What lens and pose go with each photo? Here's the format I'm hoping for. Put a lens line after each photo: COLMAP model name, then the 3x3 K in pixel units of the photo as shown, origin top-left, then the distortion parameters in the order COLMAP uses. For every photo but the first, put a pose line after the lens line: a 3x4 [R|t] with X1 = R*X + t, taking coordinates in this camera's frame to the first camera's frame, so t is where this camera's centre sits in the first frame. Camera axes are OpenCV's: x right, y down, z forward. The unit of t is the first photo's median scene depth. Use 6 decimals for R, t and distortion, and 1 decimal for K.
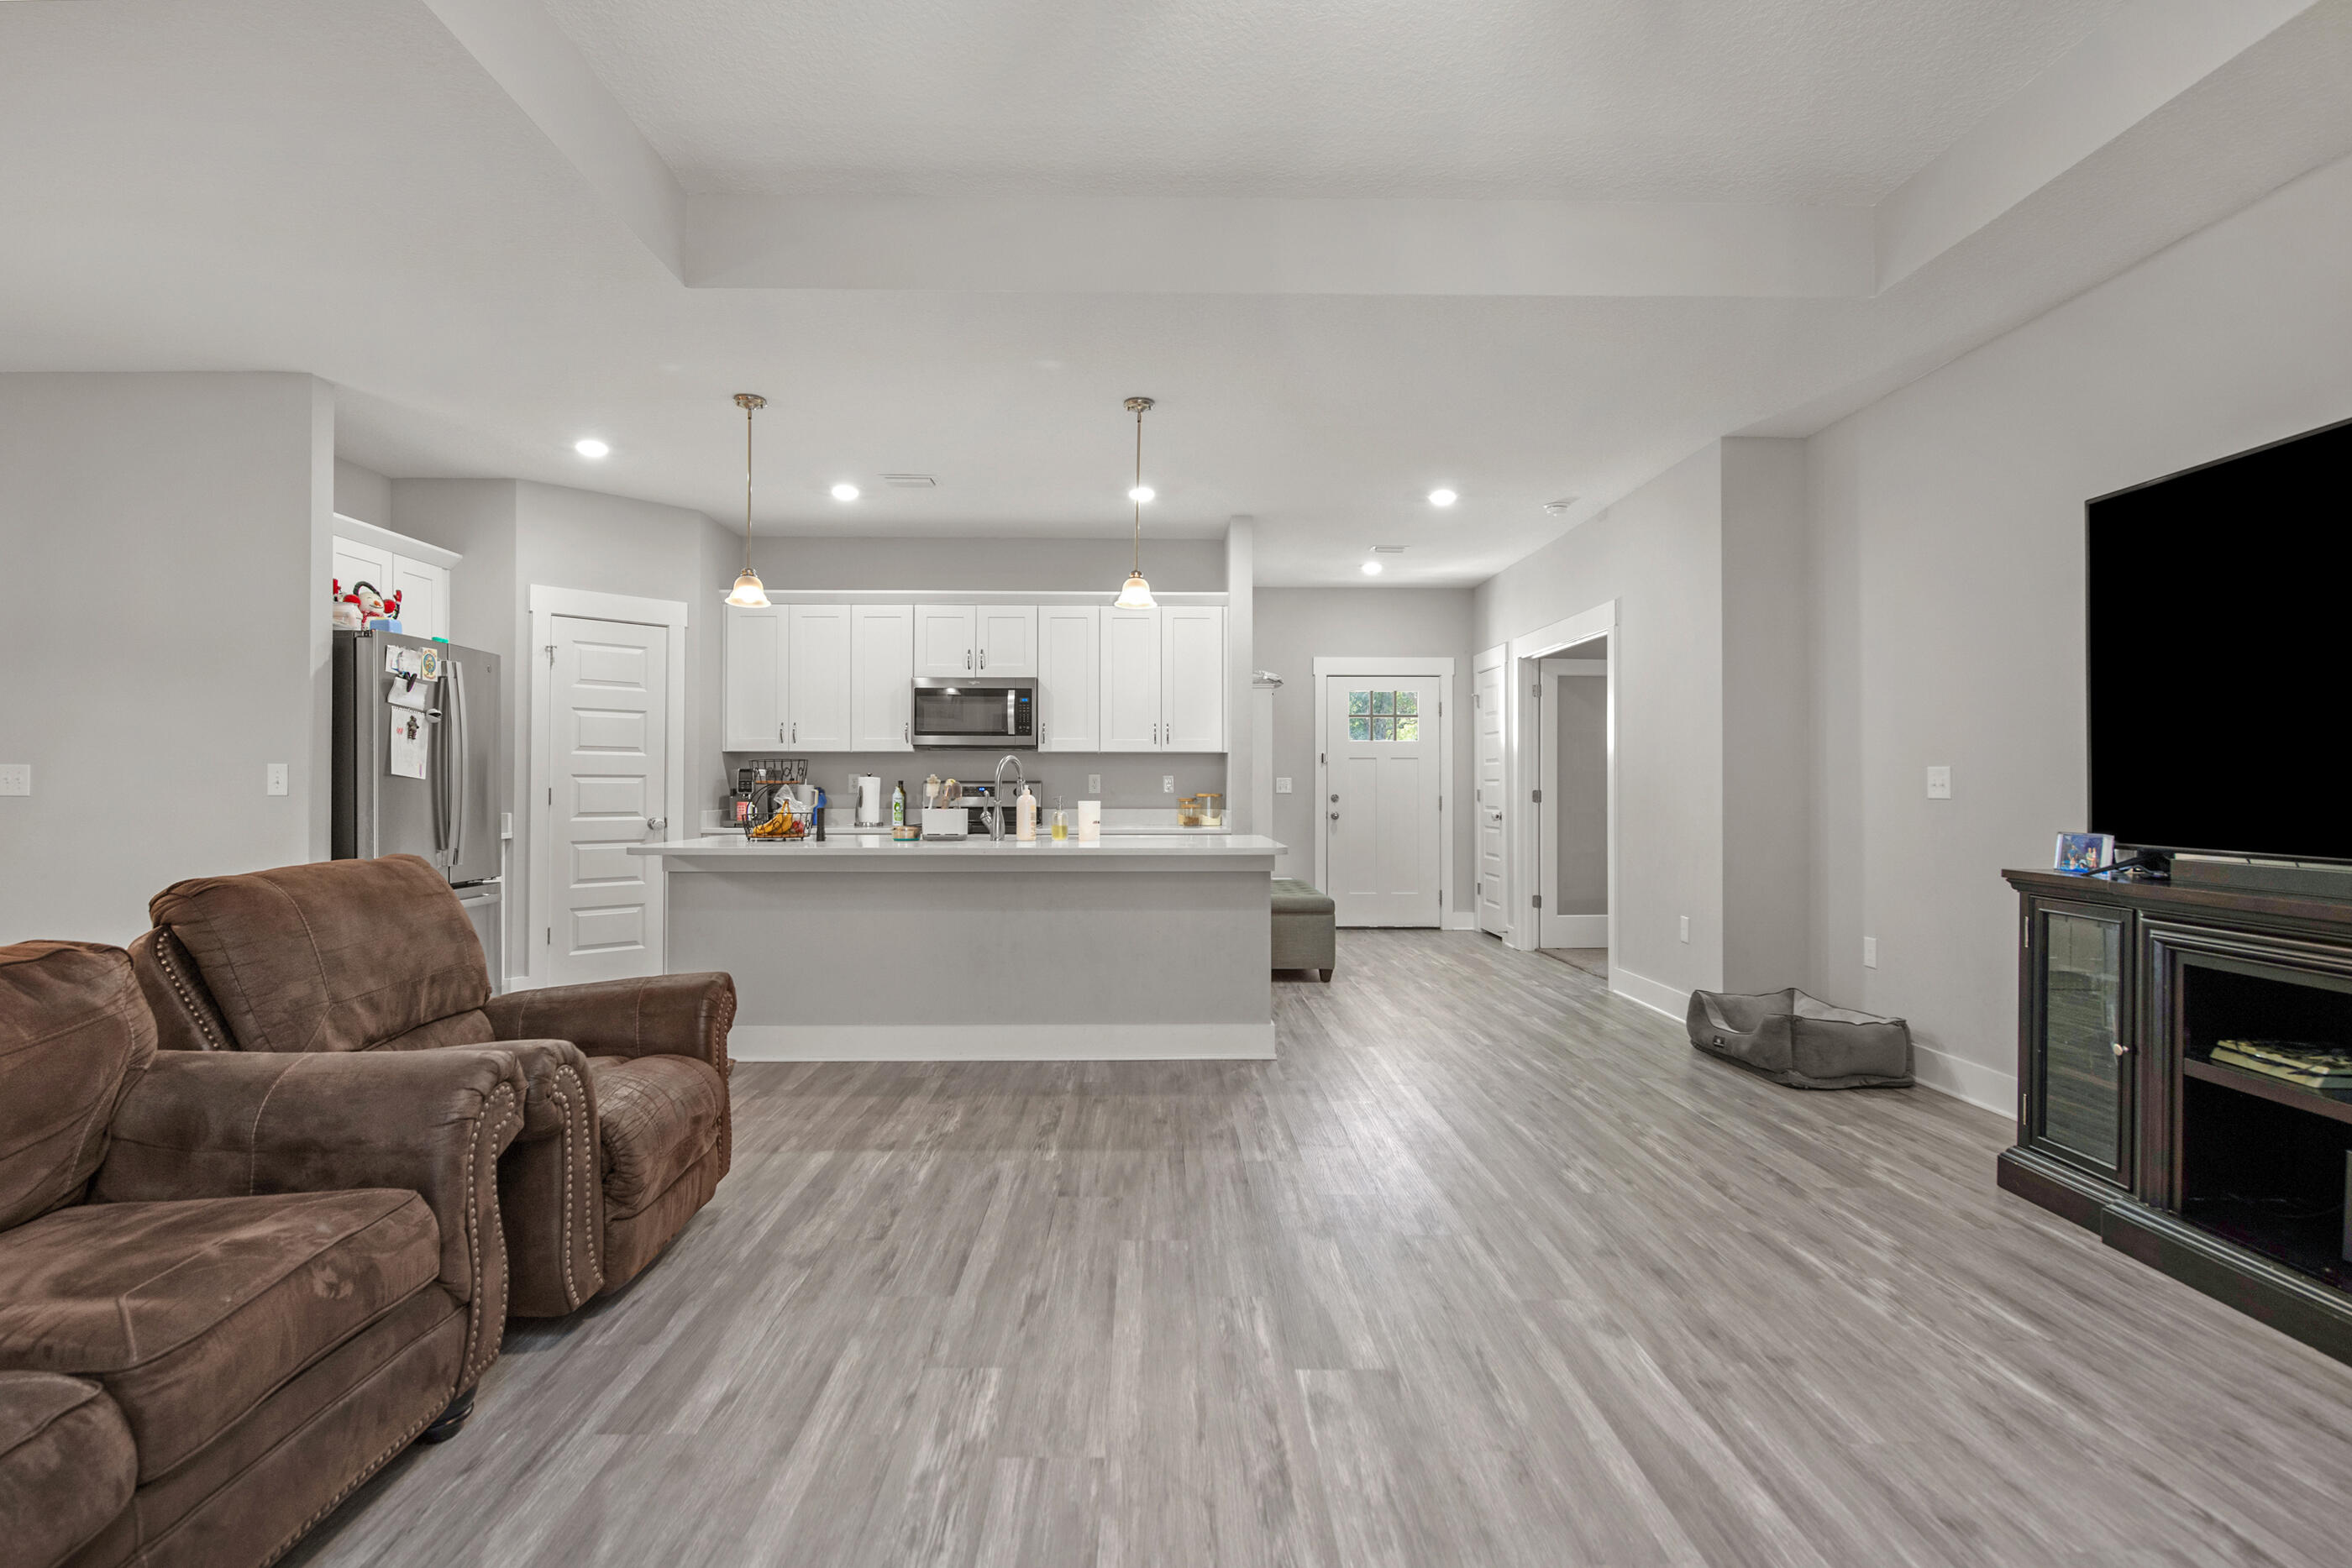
lens RADIAL K [[1136.7, 0, 1194.3], [0, 1136.7, 776.1], [0, 0, 1]] dist [-0.007737, -0.000949]
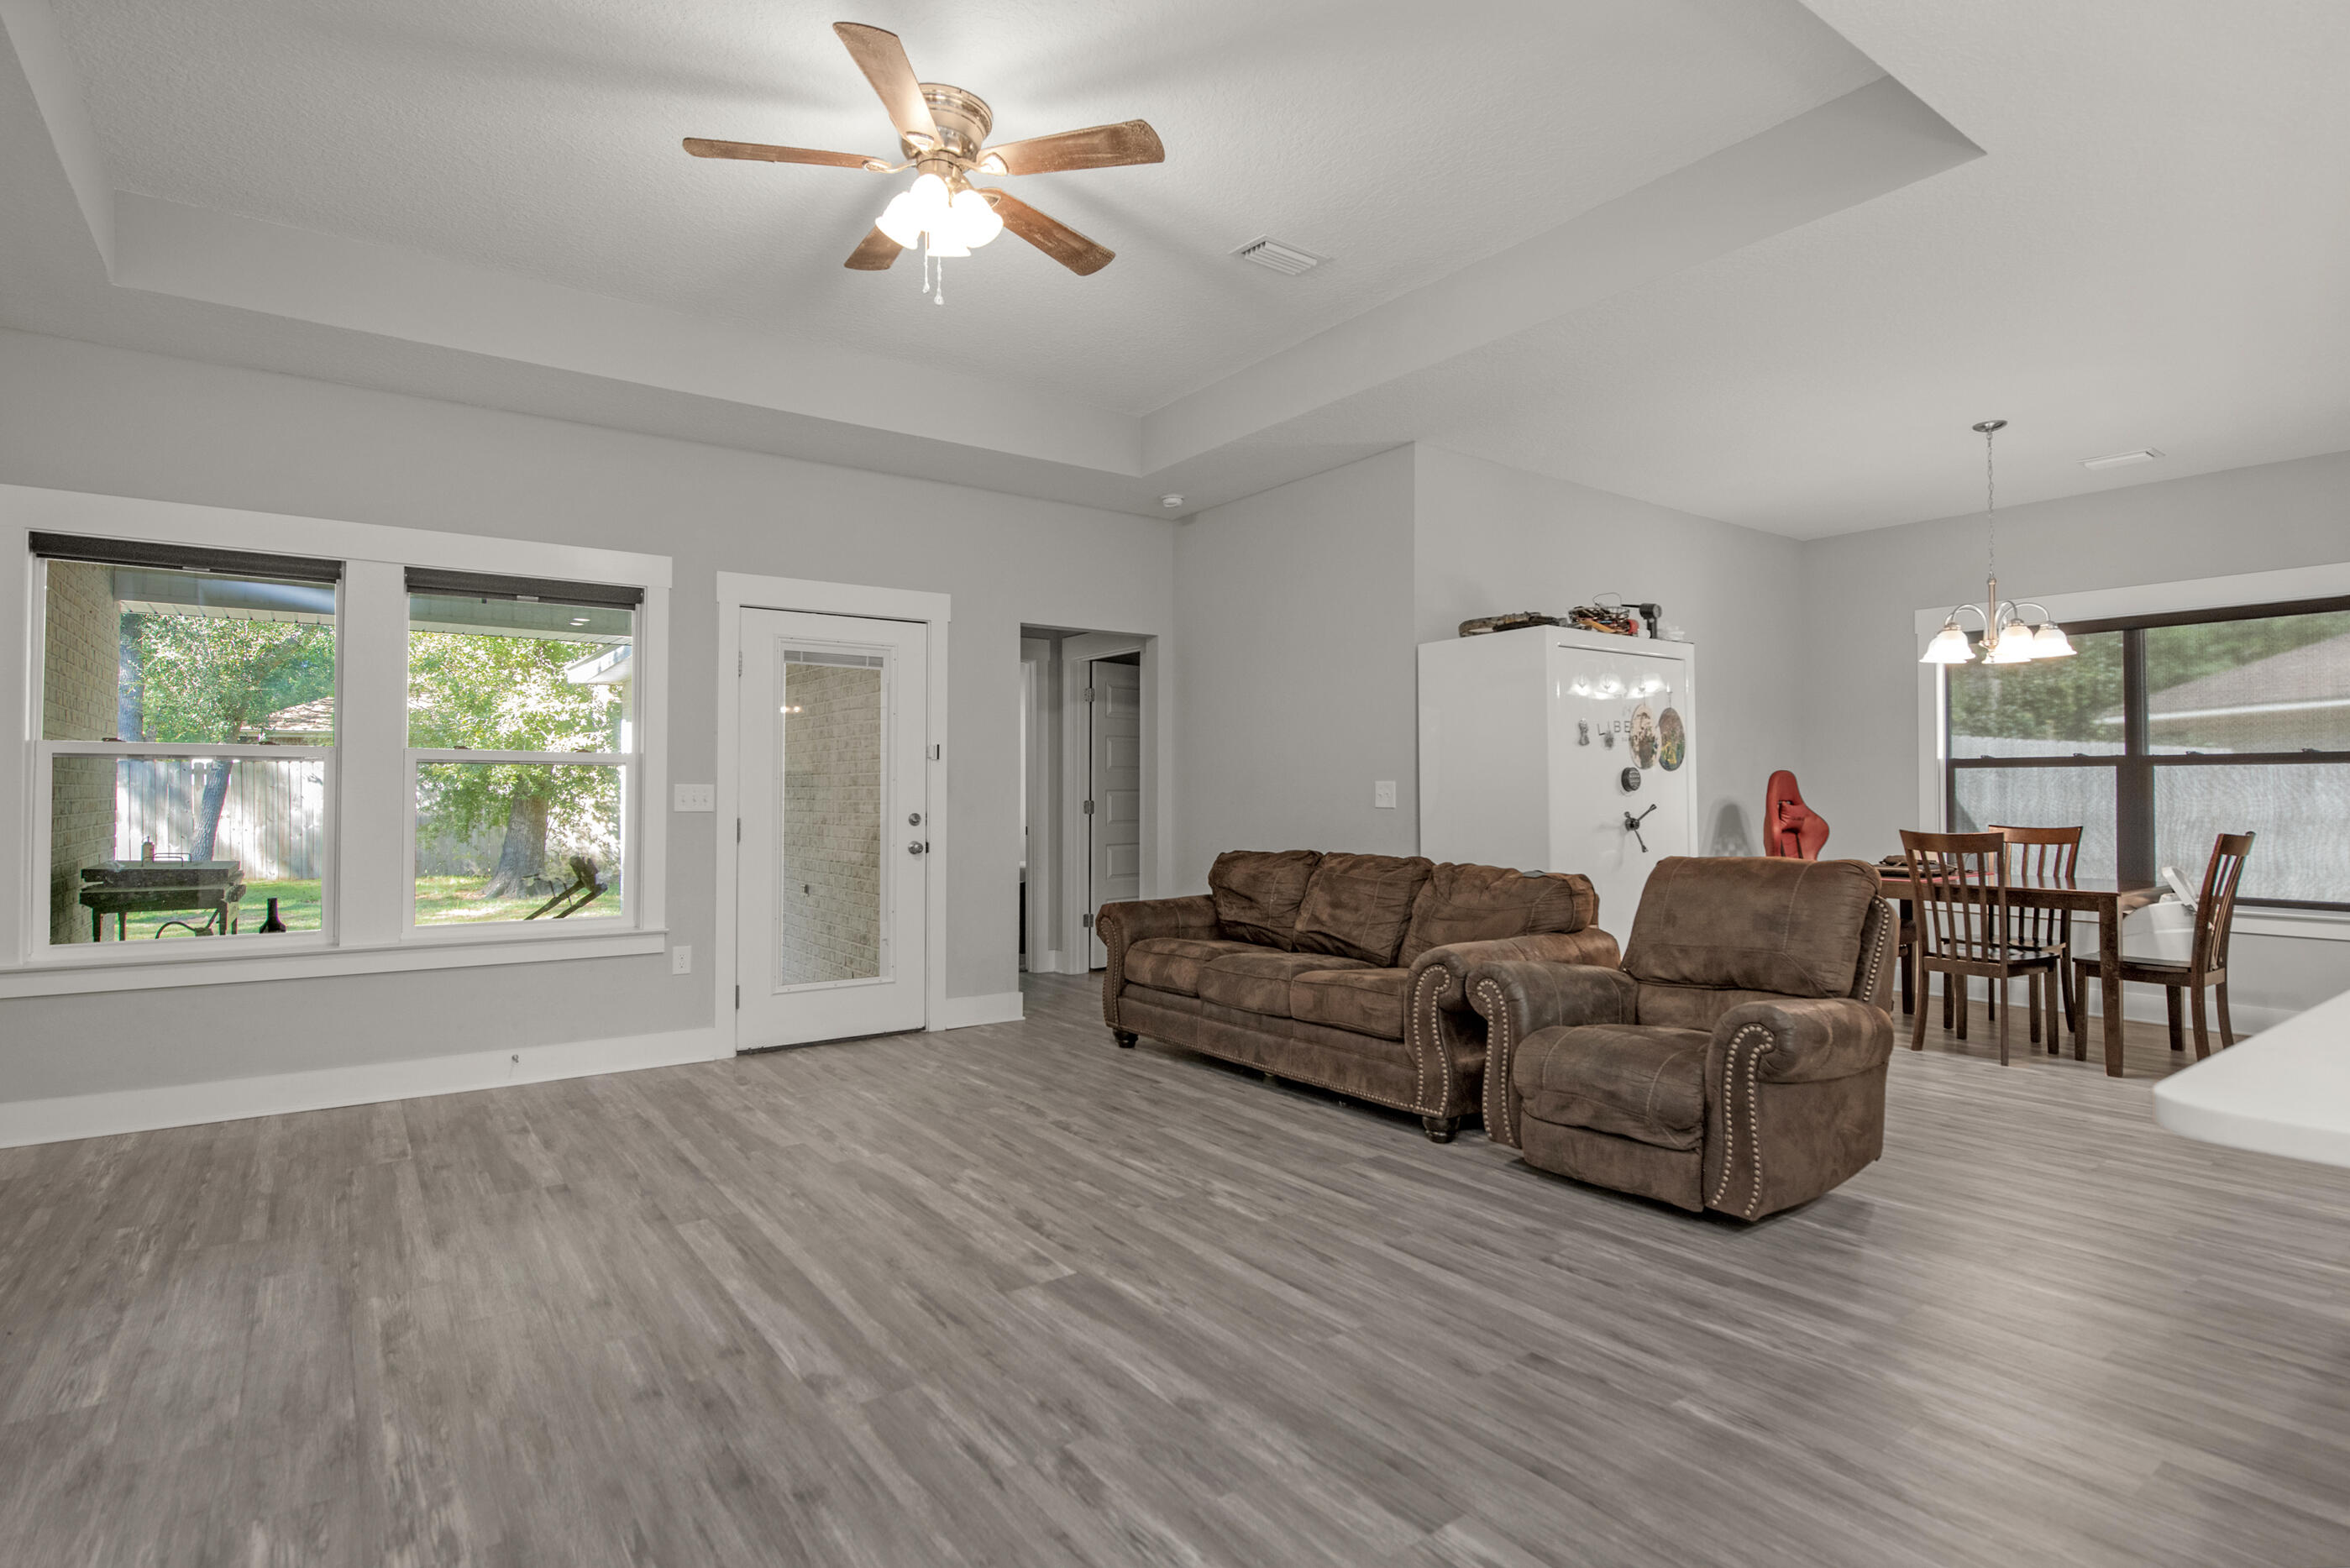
lens RADIAL K [[1135.8, 0, 1178.7], [0, 1135.8, 768.6], [0, 0, 1]] dist [-0.007737, -0.000949]
pose [[-0.826928, -0.010561, -0.562209, 0.484827], [0.006717, 0.999567, -0.028656, 0.003011], [0.562268, -0.027473, -0.826499, 1.452967]]
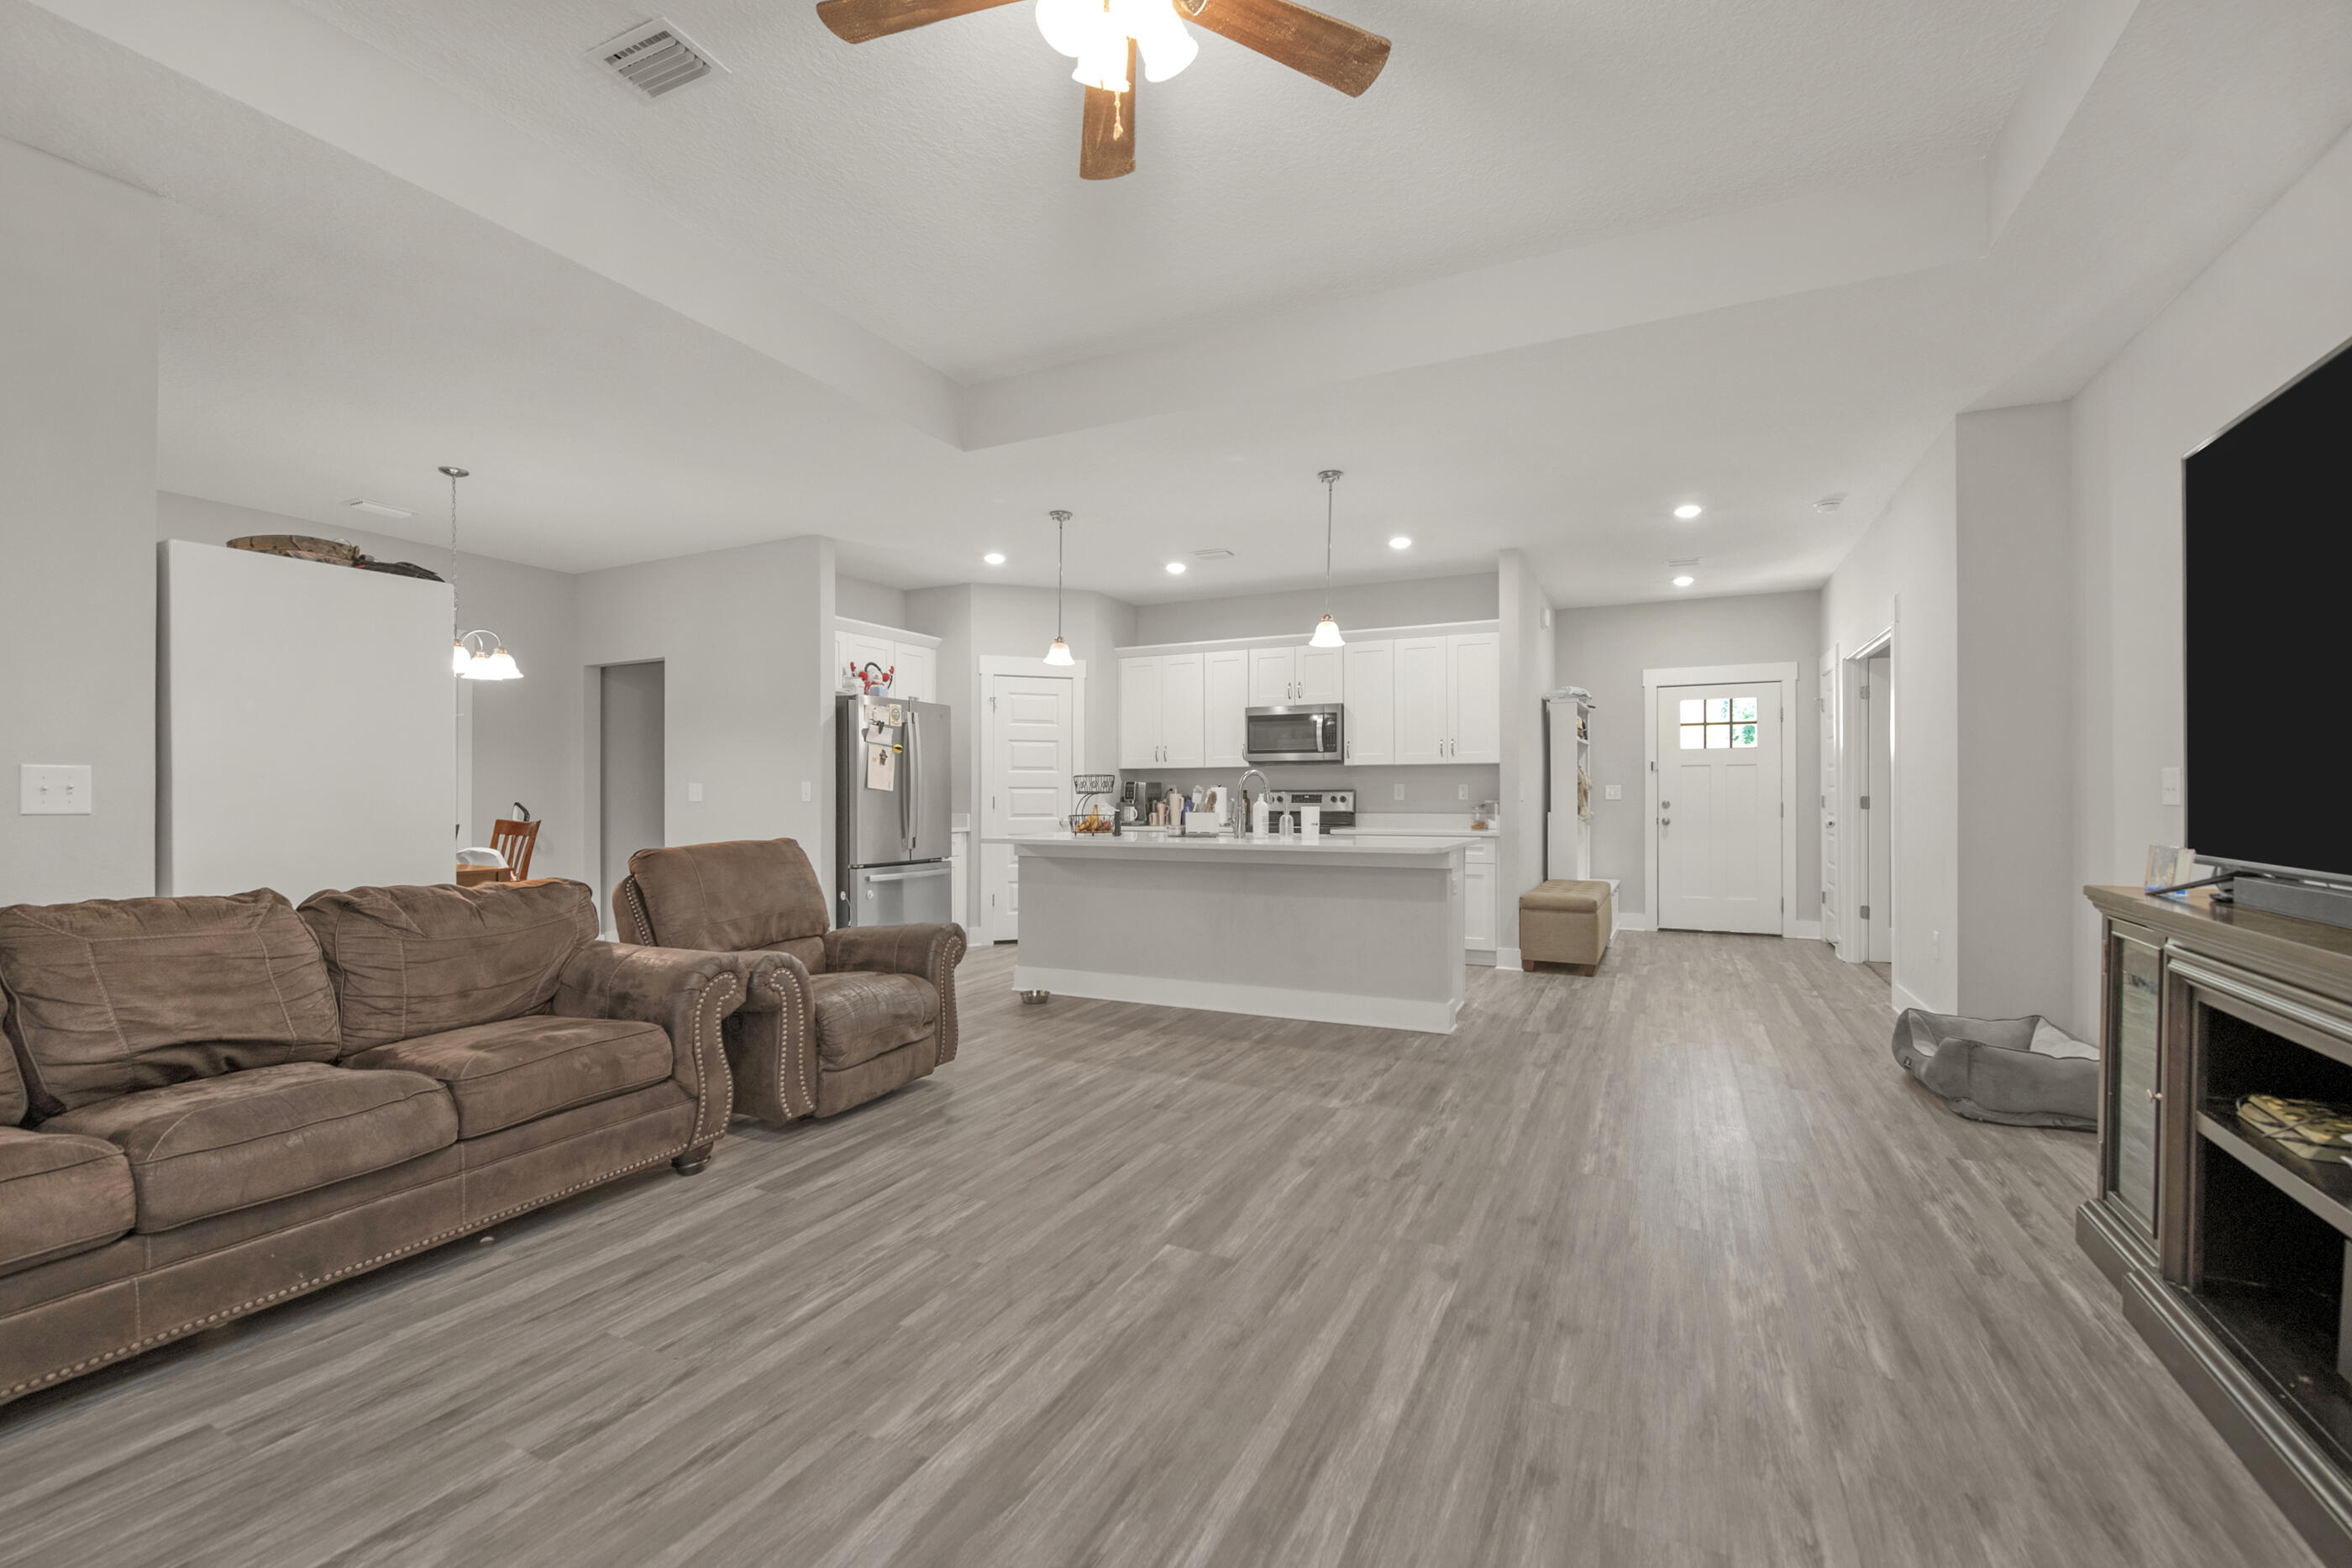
lens RADIAL K [[999.0, 0, 1213.3], [0, 999.0, 785.5], [0, 0, 1]] dist [-0.013143, -0.001674]
pose [[0.891875, -0.007312, -0.452223, 0.451592], [0.007507, 0.999971, -0.001363, 0.000172], [0.452220, -0.002179, 0.891904, 0.005752]]
